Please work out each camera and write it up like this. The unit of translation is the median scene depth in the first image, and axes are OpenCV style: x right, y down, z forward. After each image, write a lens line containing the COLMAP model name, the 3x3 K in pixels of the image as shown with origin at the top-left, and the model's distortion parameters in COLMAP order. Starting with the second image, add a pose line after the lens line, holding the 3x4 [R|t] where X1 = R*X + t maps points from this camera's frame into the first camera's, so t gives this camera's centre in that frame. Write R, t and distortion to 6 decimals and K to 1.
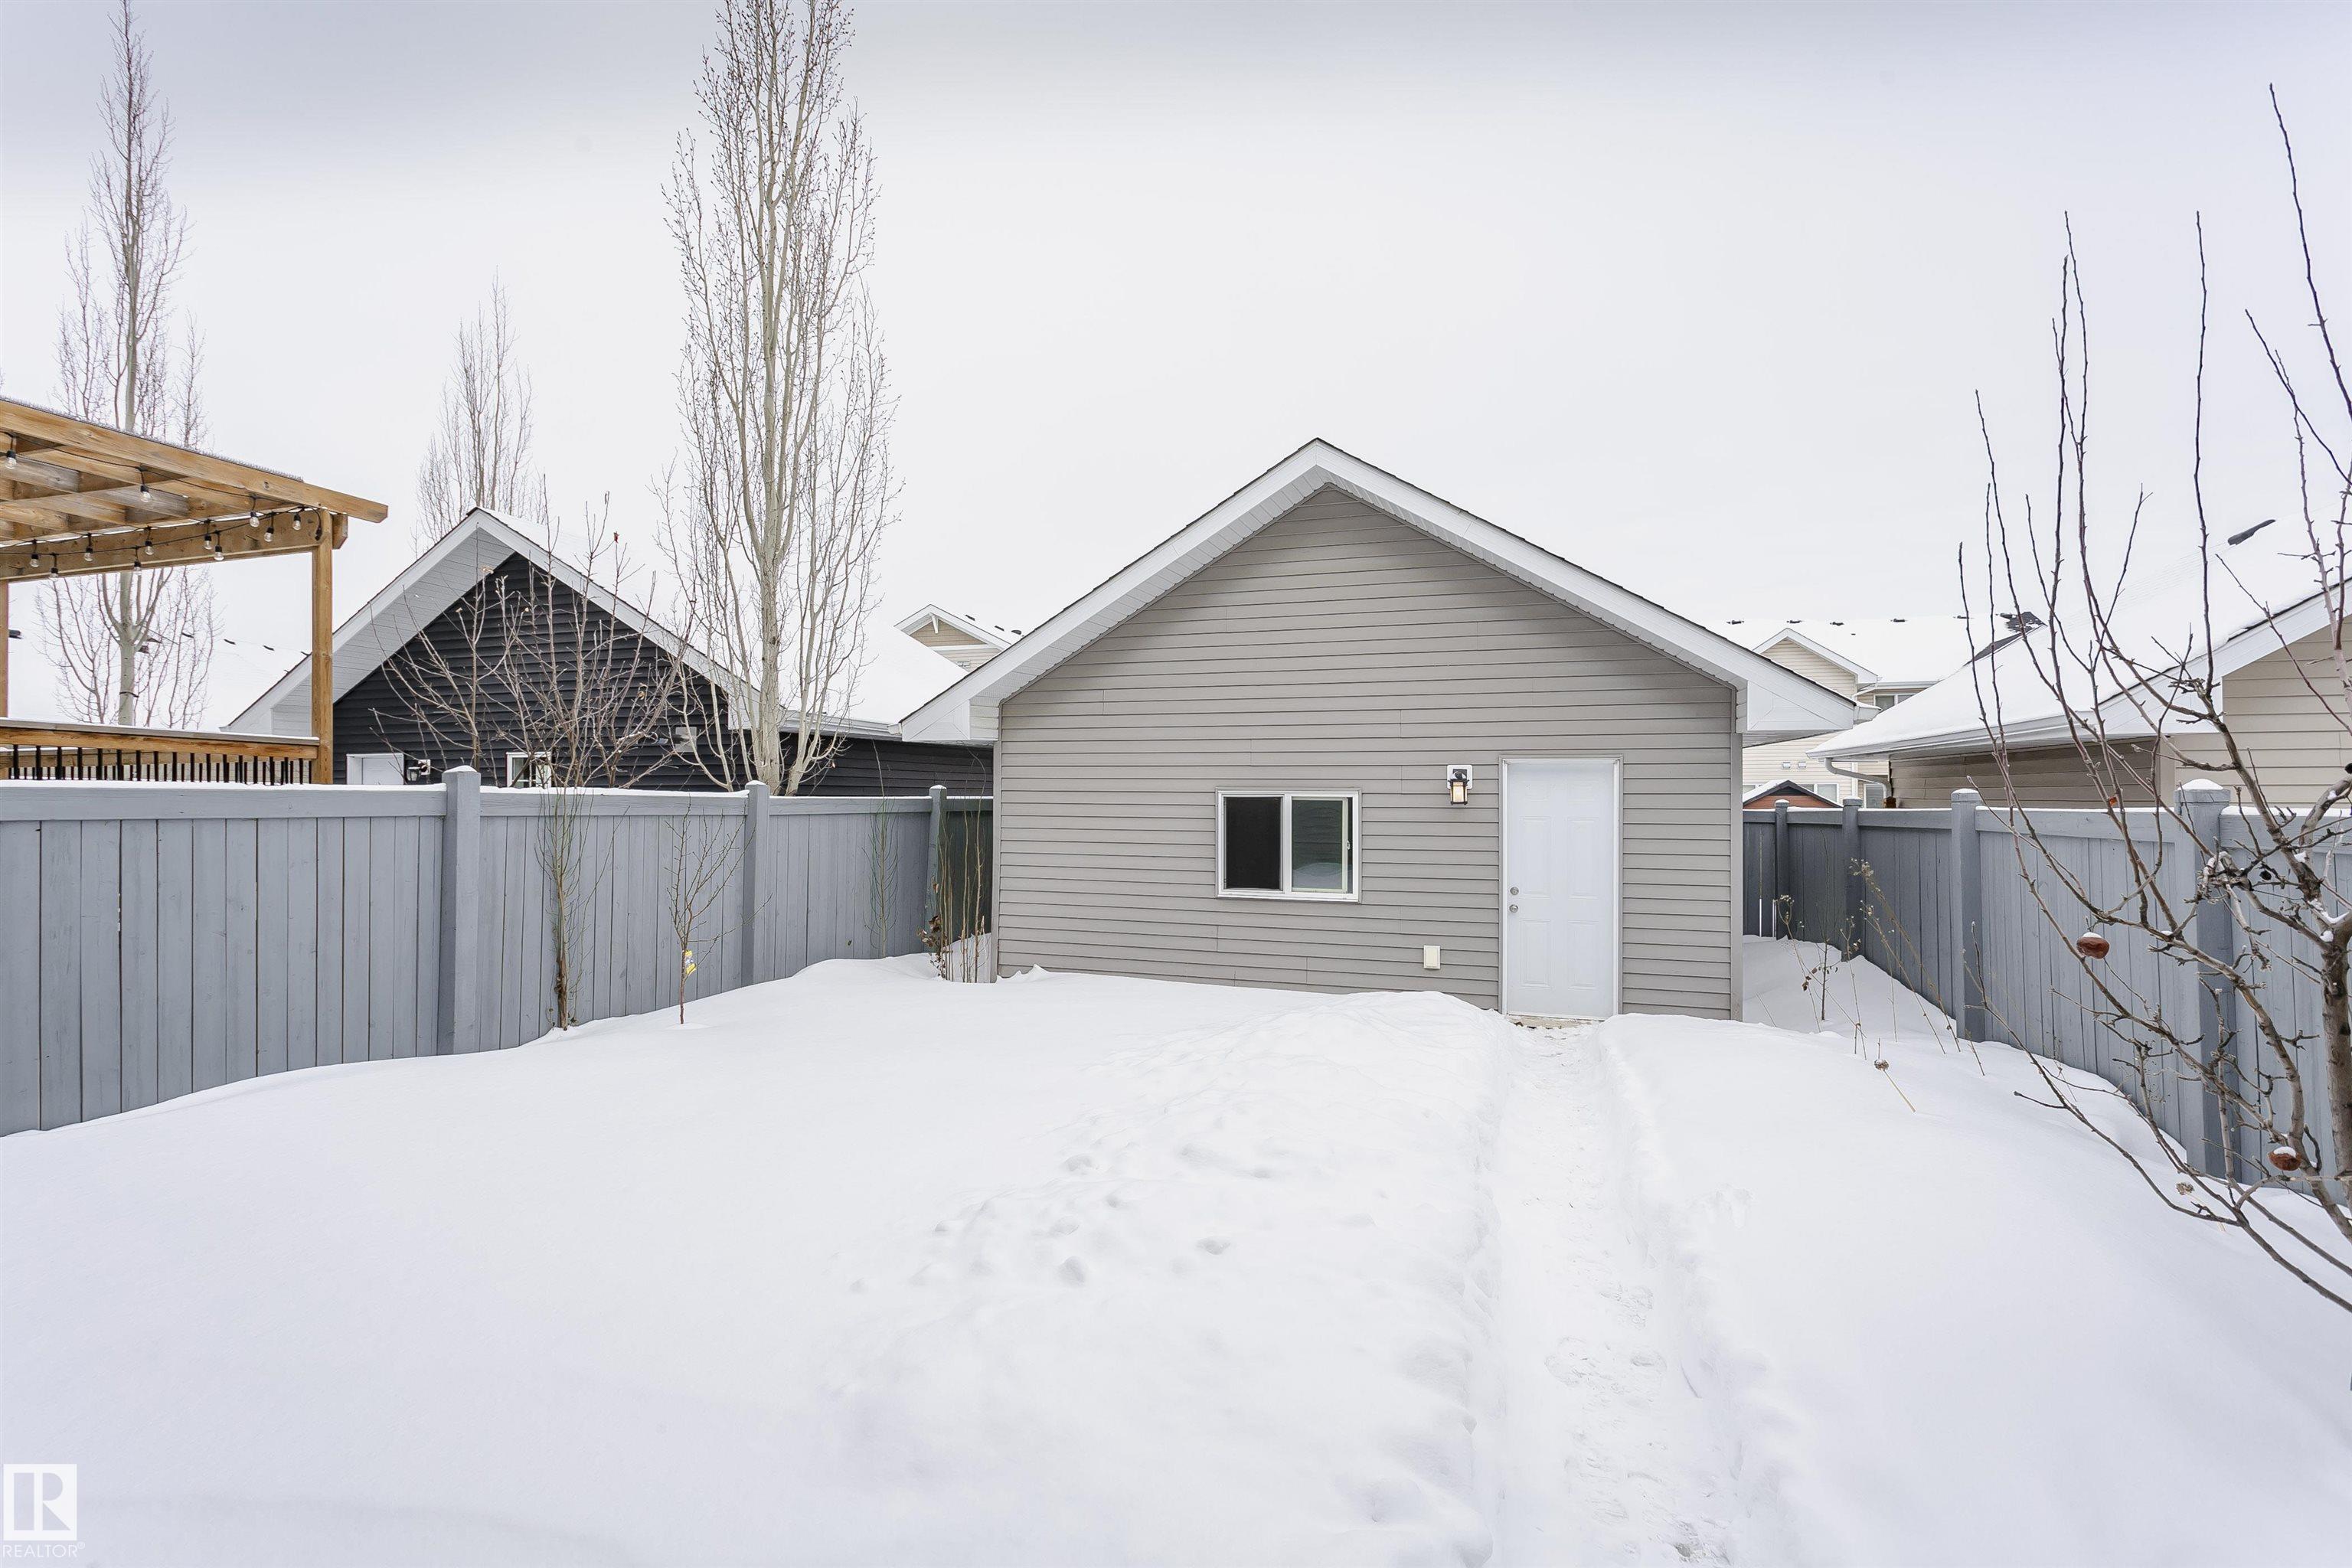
lens RADIAL K [[1128.3, 0, 1154.2], [0, 1128.3, 794.5], [0, 0, 1]] dist [-0.000670, 0.000224]
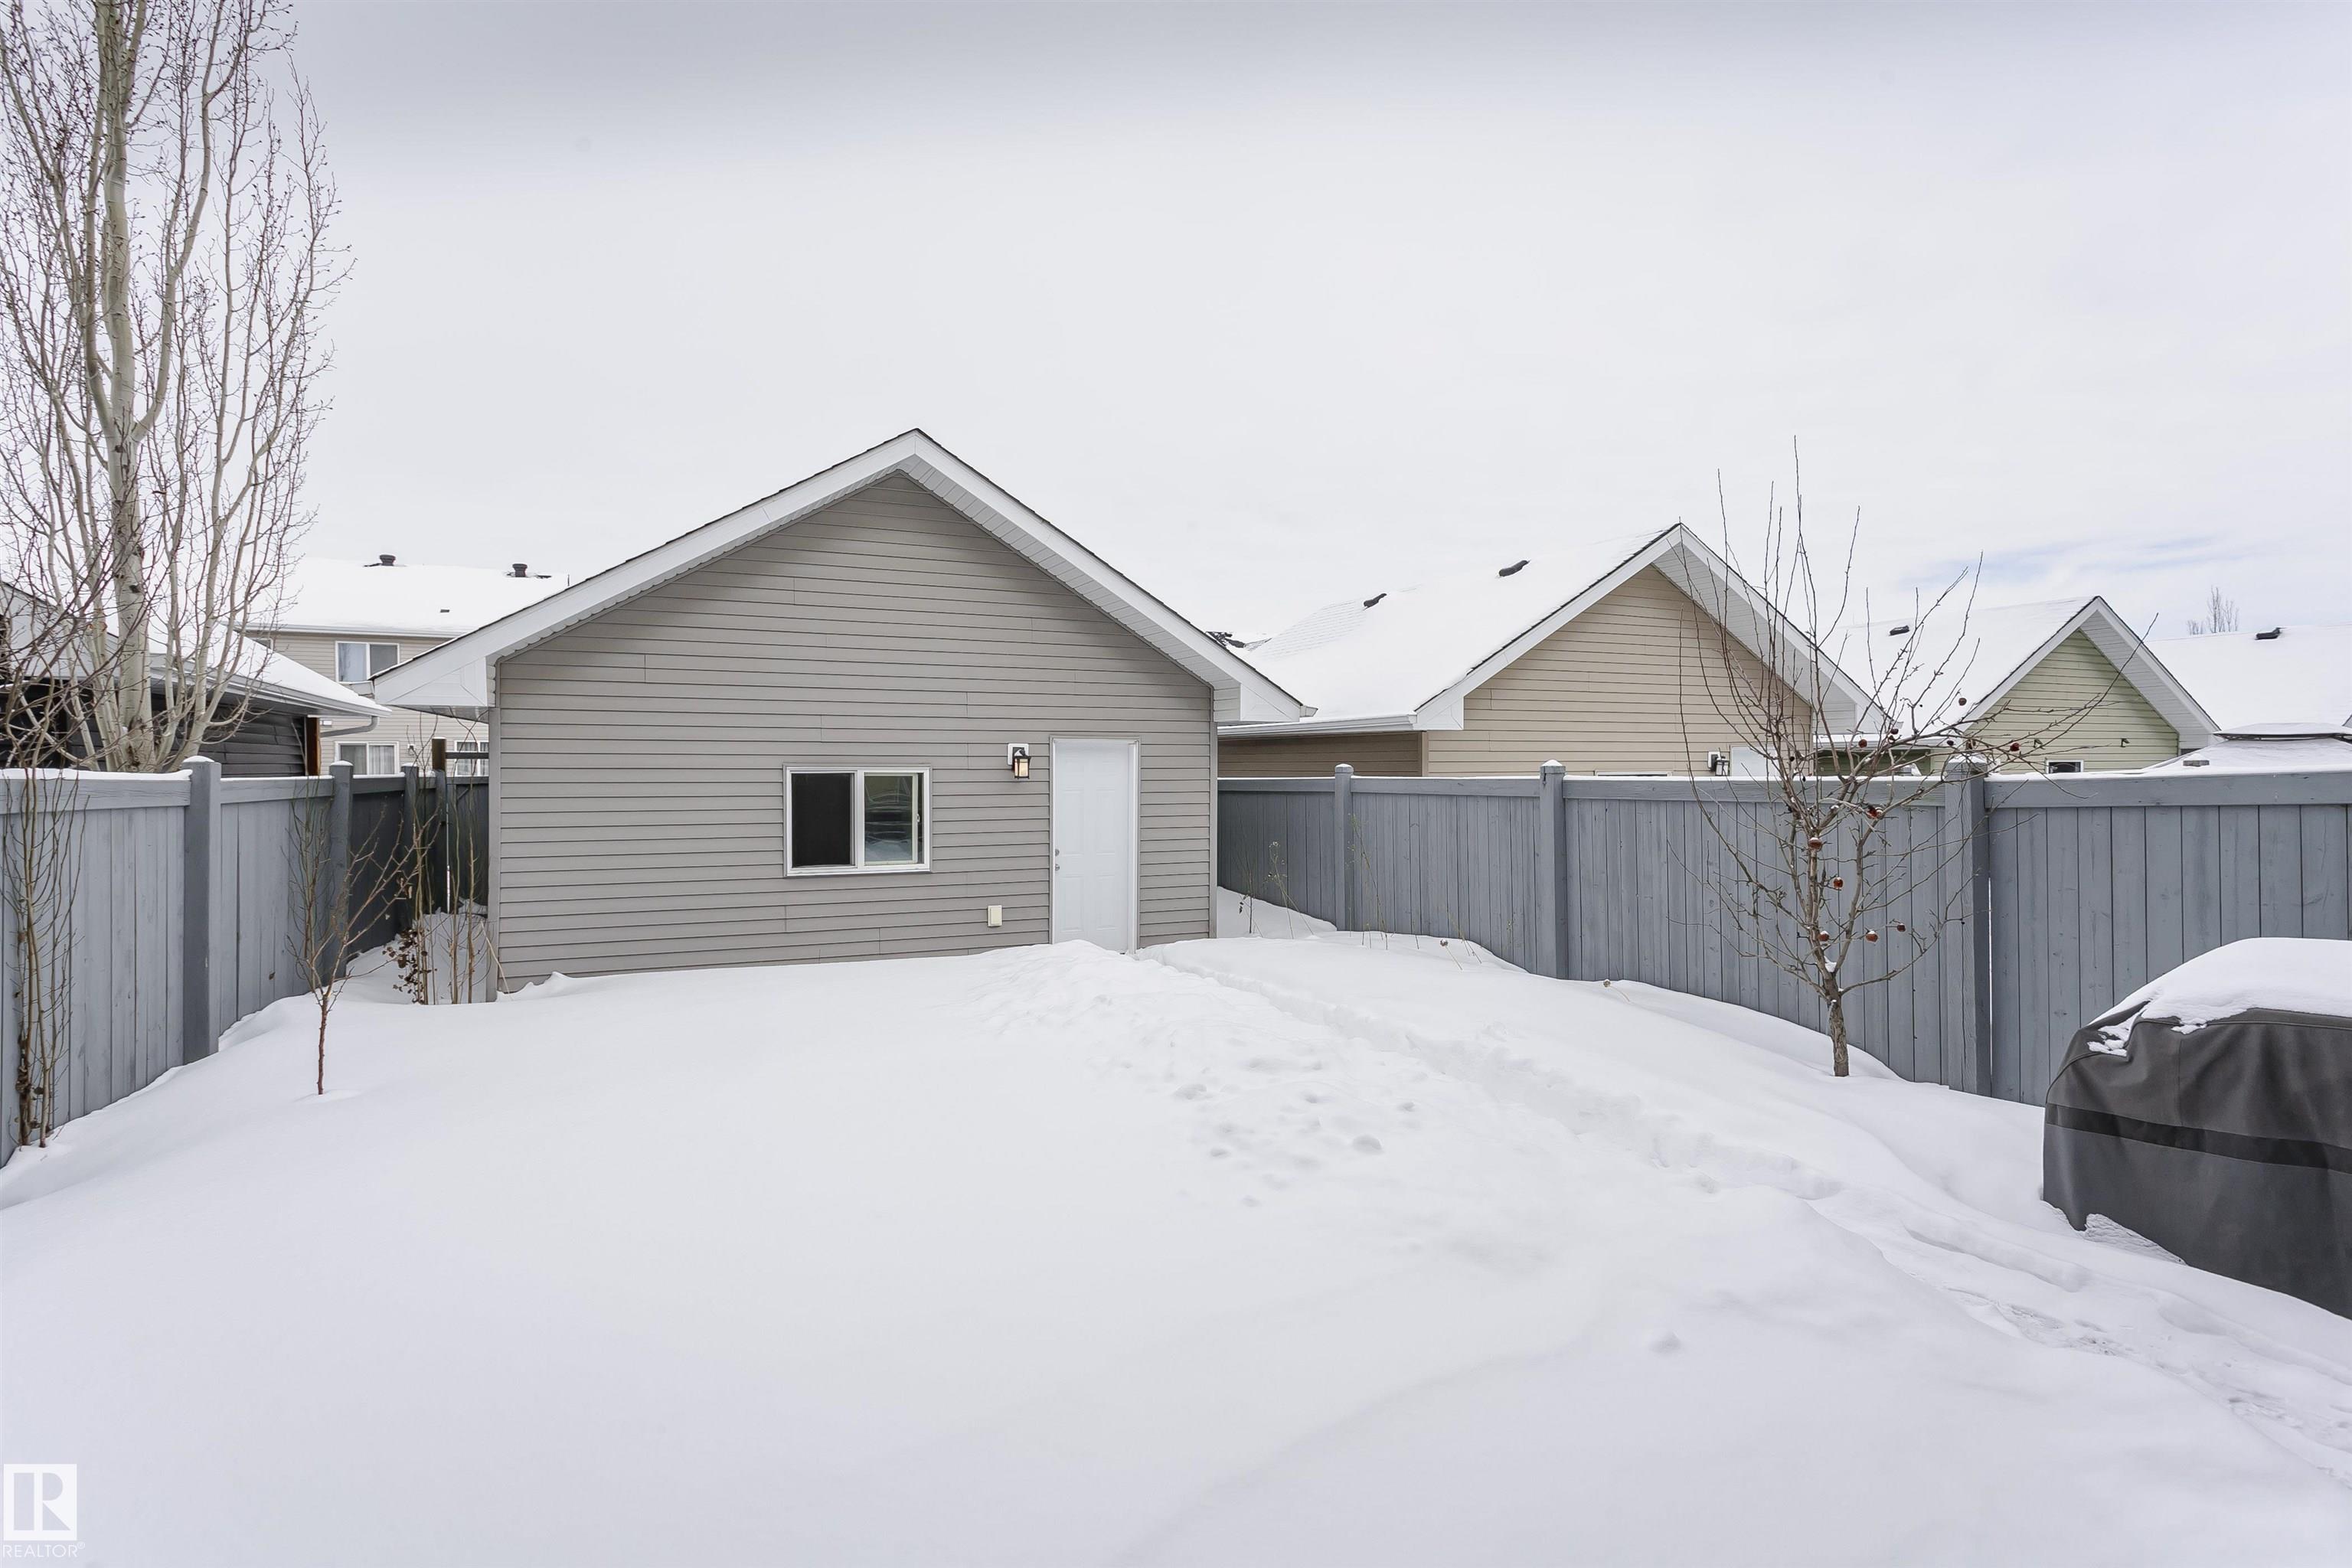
lens RADIAL K [[1128.3, 0, 1154.2], [0, 1128.3, 794.5], [0, 0, 1]] dist [-0.000670, 0.000224]
pose [[0.724833, -0.020983, 0.688605, -0.397889], [0.003283, 0.999630, 0.027005, -0.005146], [-0.688917, -0.017313, 0.724633, 0.082844]]
